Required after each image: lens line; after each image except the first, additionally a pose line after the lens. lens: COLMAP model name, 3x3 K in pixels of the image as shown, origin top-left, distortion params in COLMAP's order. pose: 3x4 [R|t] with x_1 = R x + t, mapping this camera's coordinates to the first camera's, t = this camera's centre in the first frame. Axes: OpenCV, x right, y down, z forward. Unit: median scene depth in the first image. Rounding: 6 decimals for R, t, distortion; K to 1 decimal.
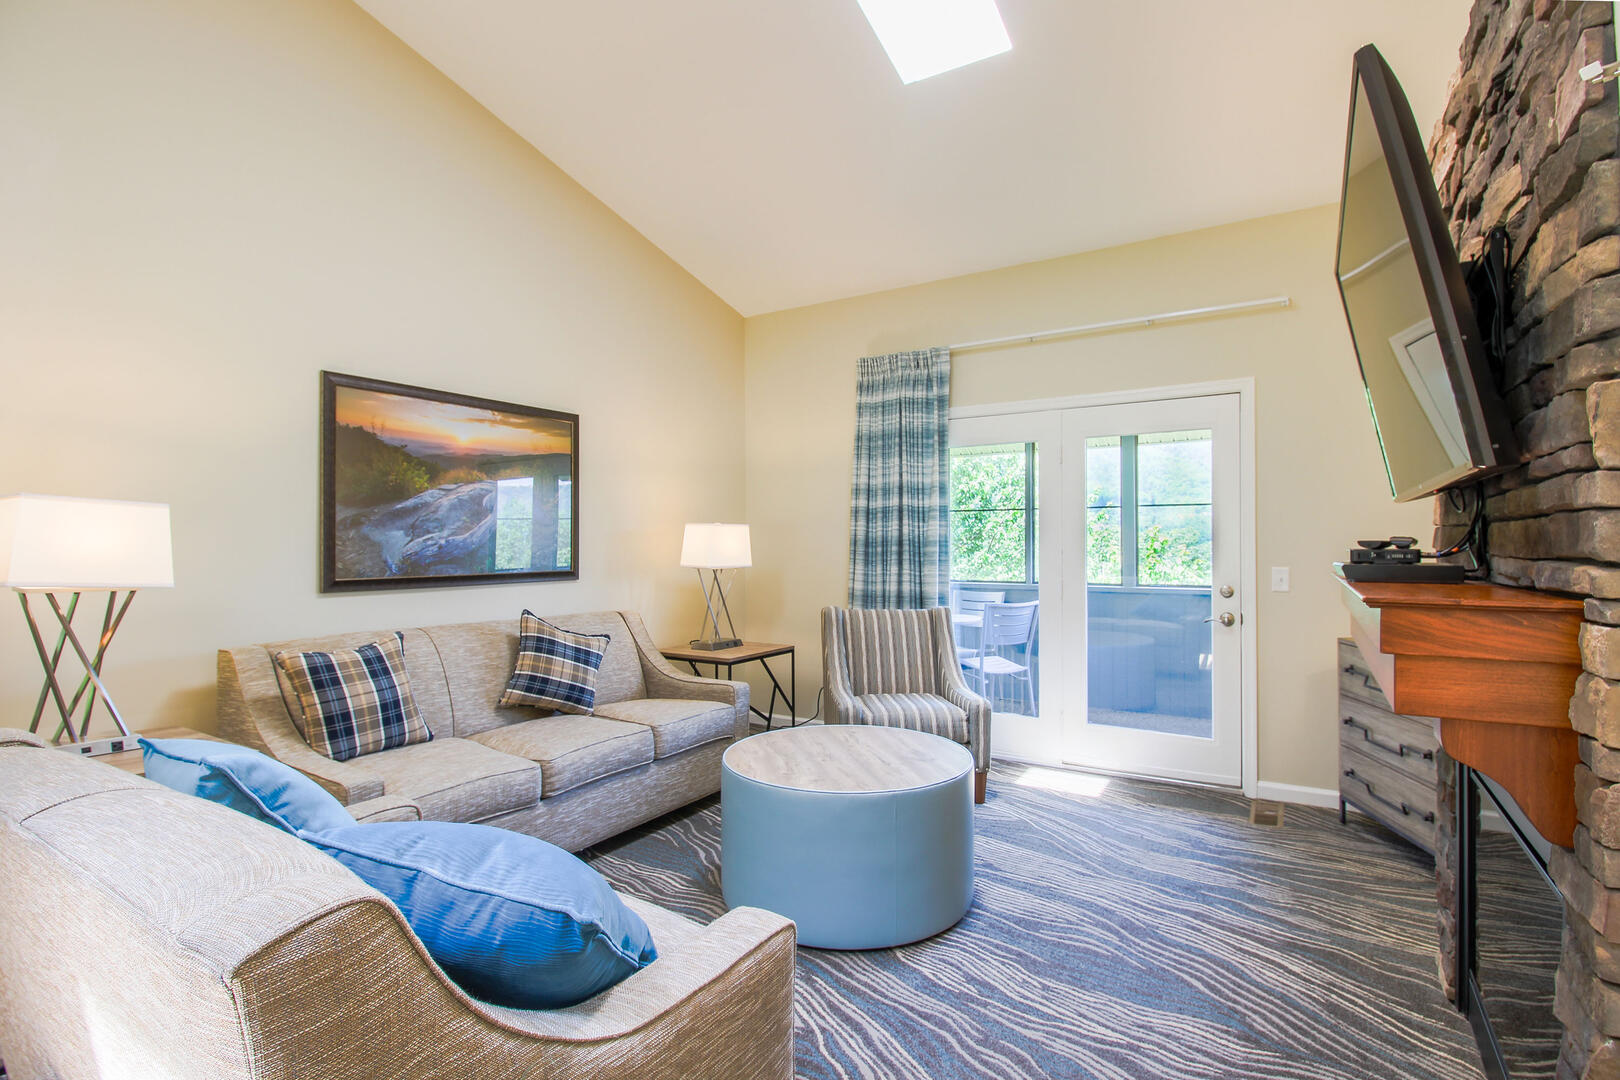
lens RADIAL K [[755.5, 0, 810.0], [0, 755.5, 540.0], [0, 0, 1]] dist [-0.010297, -0.000975]
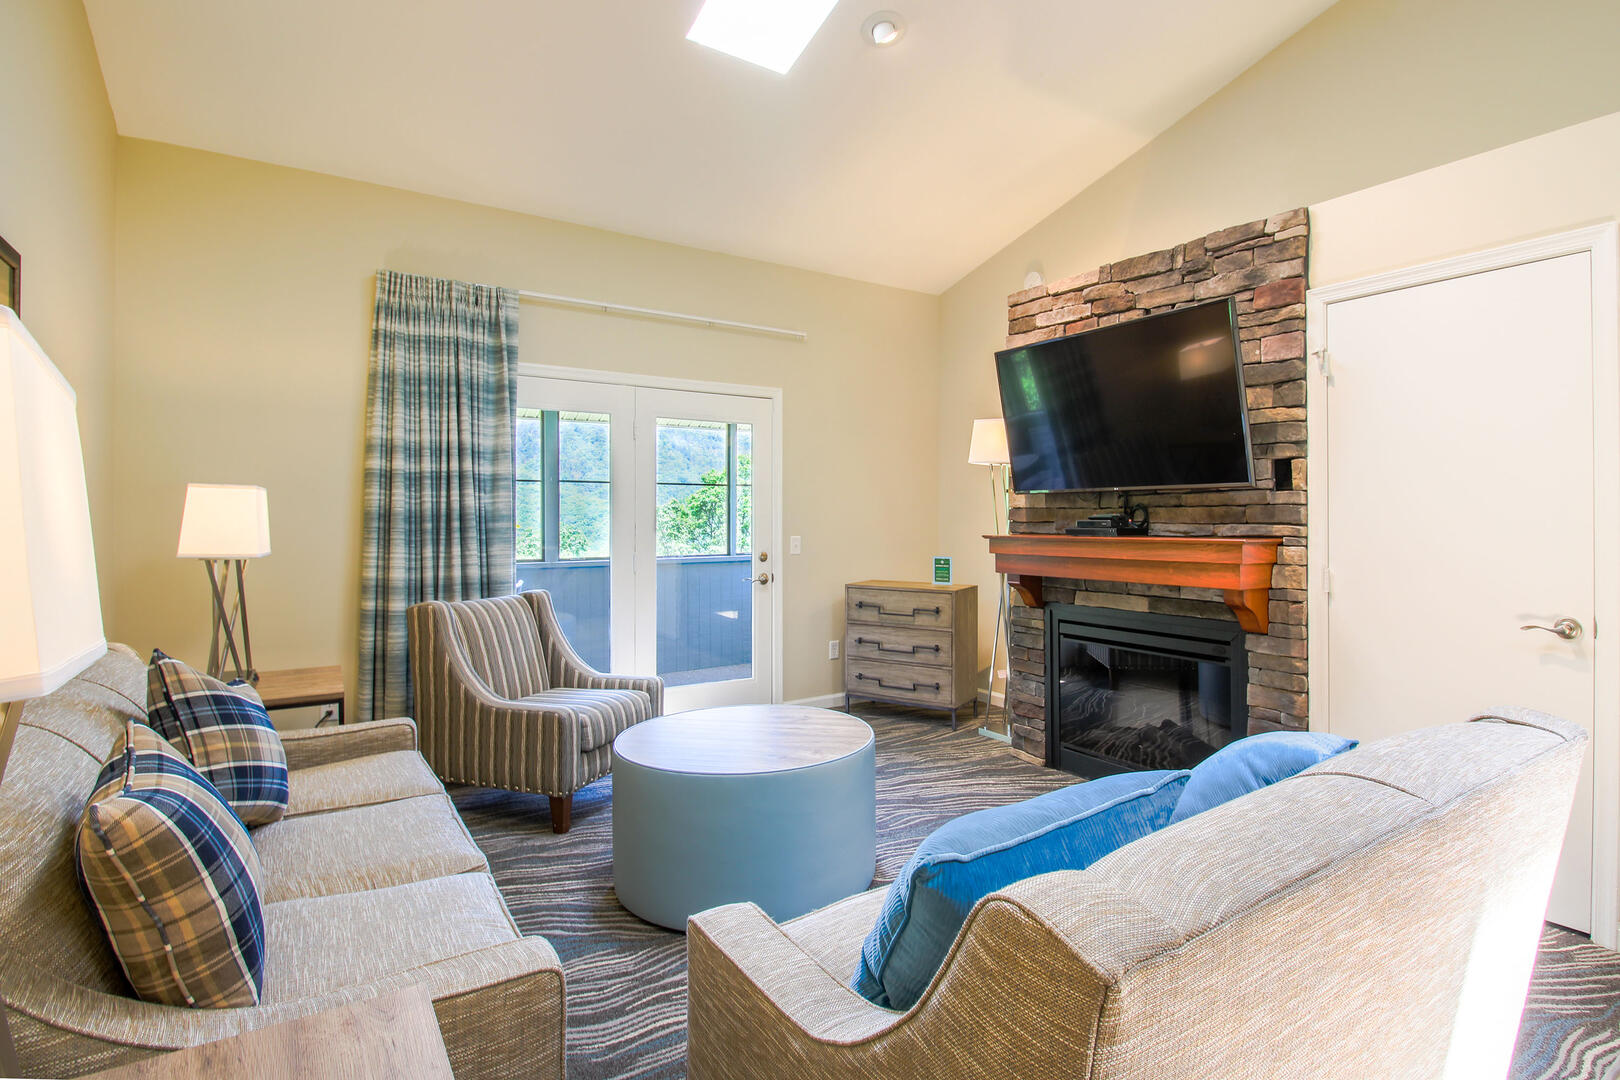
lens RADIAL K [[830.1, 0, 812.8], [0, 830.1, 520.4], [0, 0, 1]] dist [0.001311, -0.000278]
pose [[0.414829, -0.001874, 0.909897, -0.636015], [-0.003602, 0.999987, 0.003702, 0.002808], [-0.909892, -0.004813, 0.414817, 0.343261]]
